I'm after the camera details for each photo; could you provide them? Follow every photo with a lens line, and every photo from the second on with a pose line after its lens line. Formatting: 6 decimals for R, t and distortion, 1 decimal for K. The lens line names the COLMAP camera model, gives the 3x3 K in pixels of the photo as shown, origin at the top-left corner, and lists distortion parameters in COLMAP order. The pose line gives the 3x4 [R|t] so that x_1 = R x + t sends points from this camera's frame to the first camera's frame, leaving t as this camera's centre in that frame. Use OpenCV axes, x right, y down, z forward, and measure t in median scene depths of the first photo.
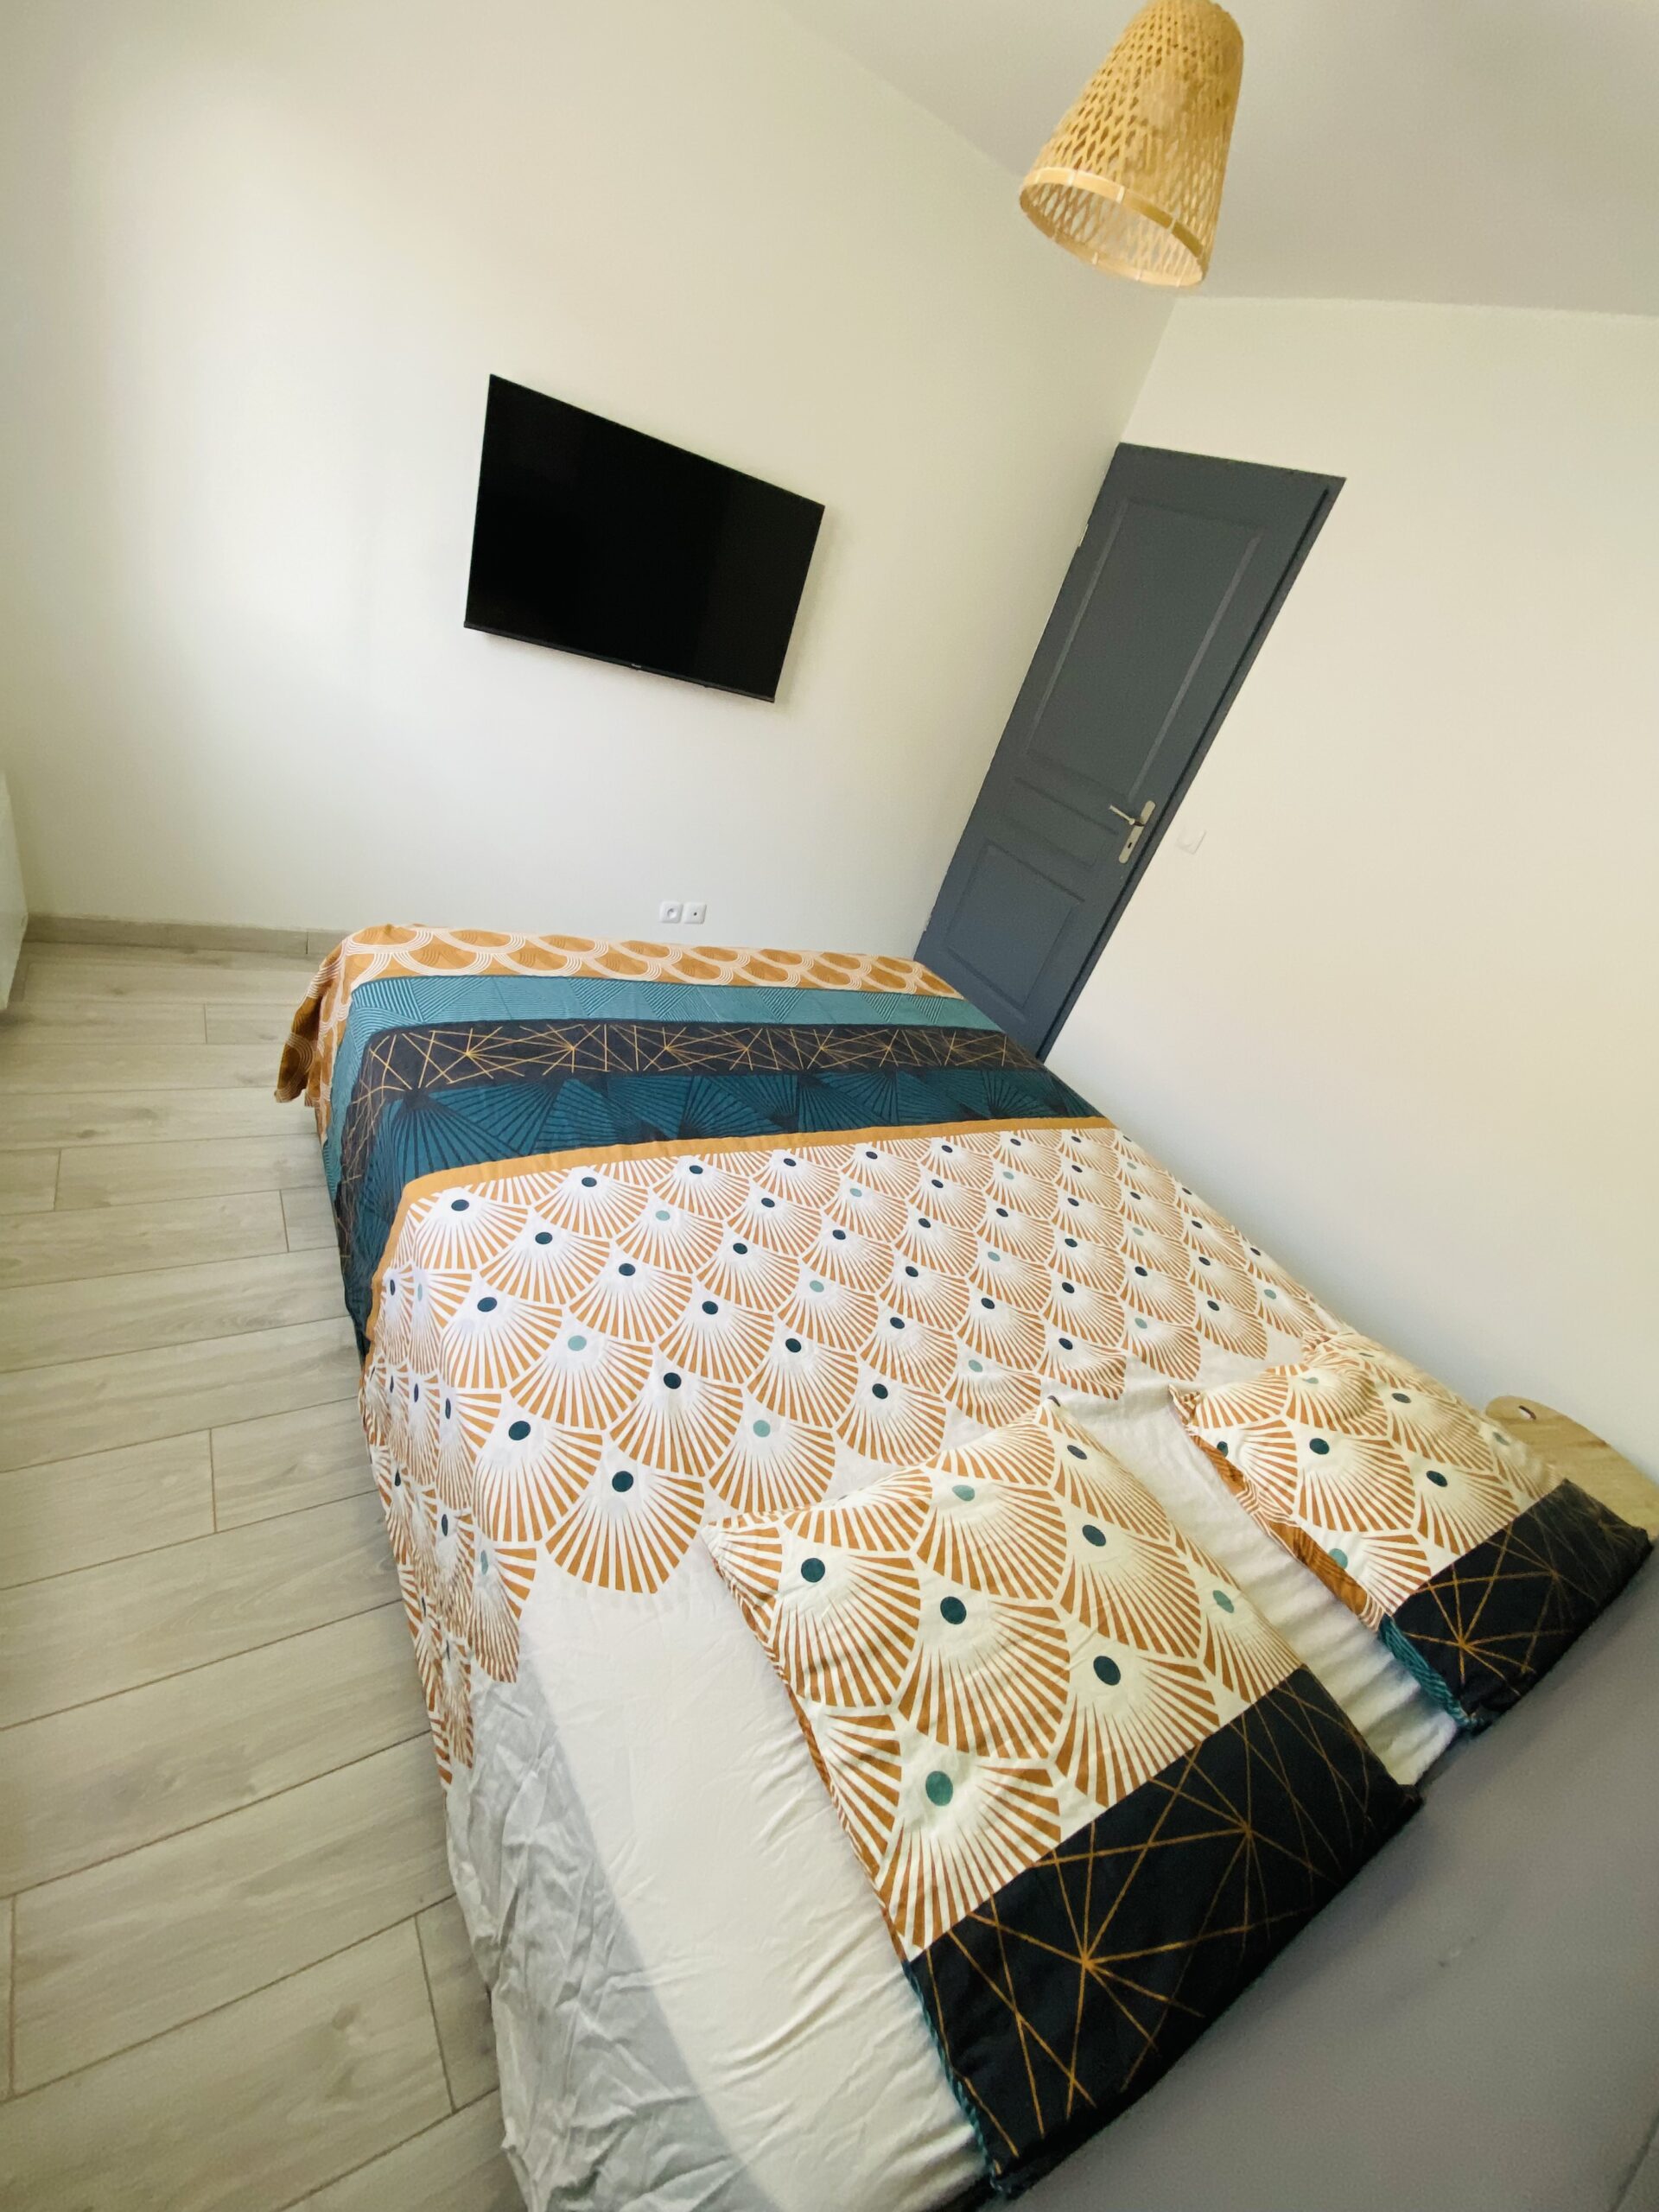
lens RADIAL K [[882.8, 0, 829.5], [0, 882.8, 1106.0], [0, 0, 1]] dist [0.002528, 0.000071]
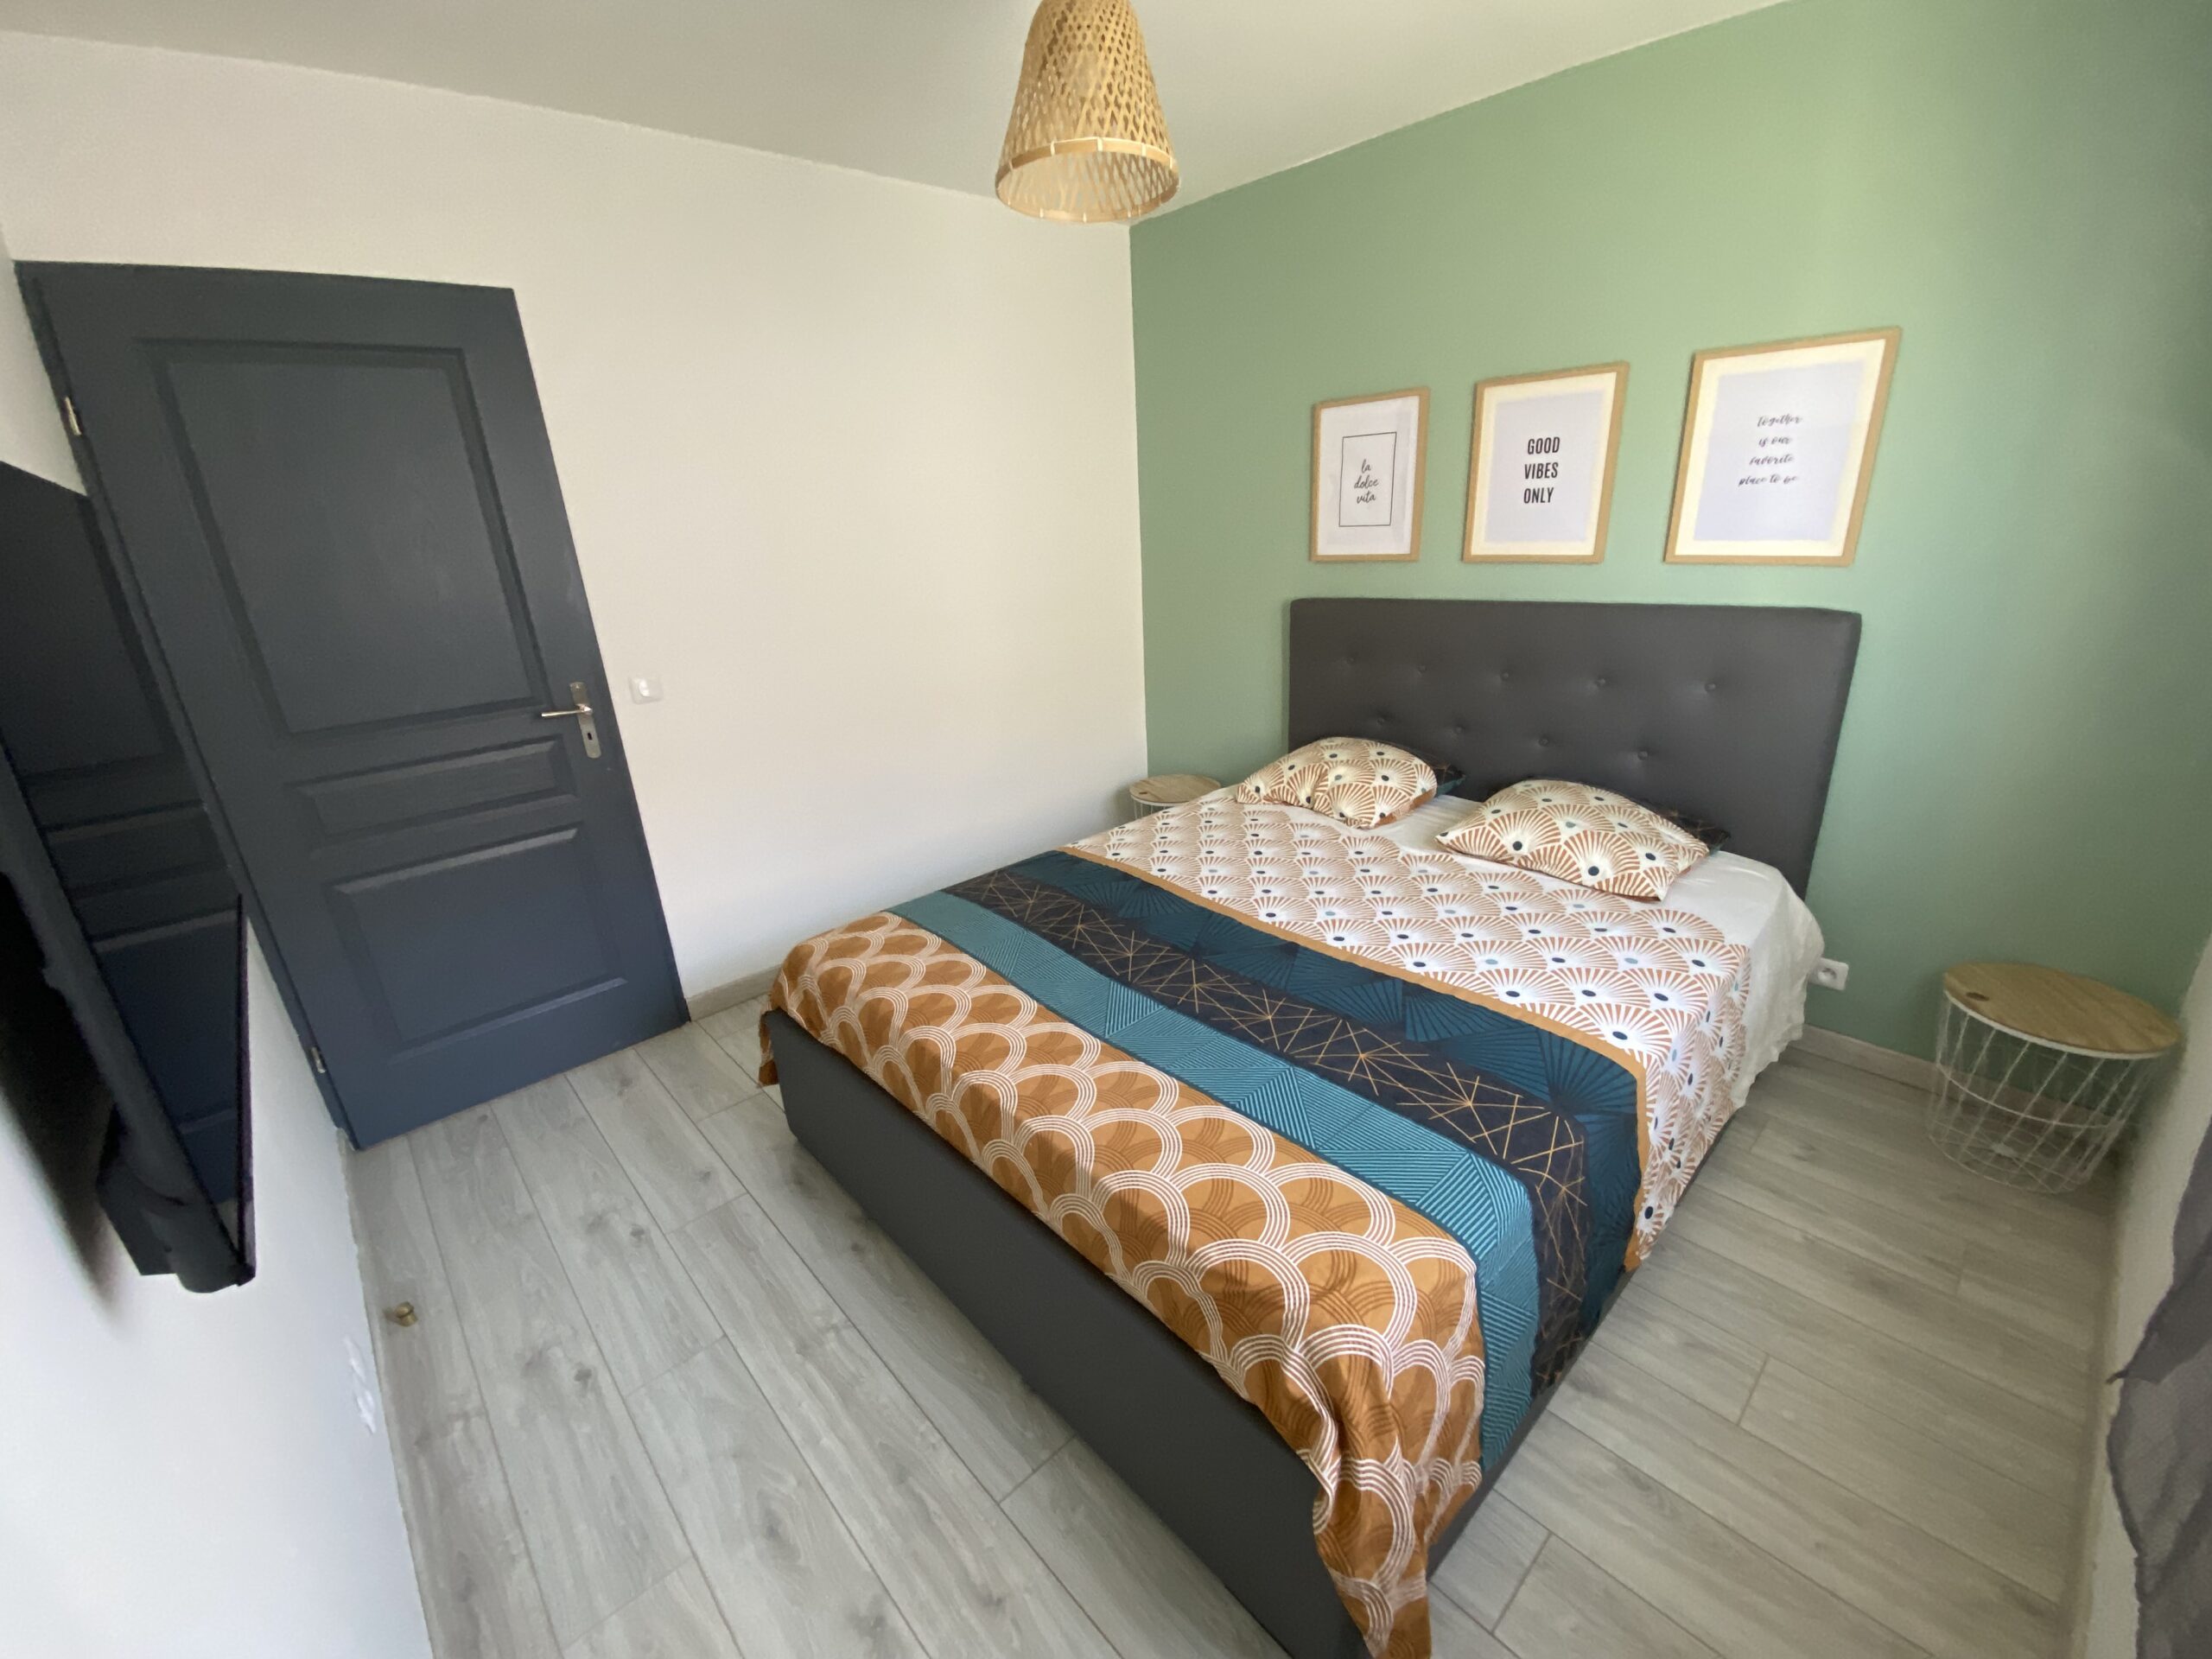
lens RADIAL K [[882.8, 0, 1106.0], [0, 882.8, 829.5], [0, 0, 1]] dist [0.002528, 0.000071]
pose [[-0.206372, -0.585691, 0.783822, -0.761521], [0.505354, 0.622156, 0.597945, -0.831260], [-0.837871, 0.519507, 0.167586, 0.888034]]
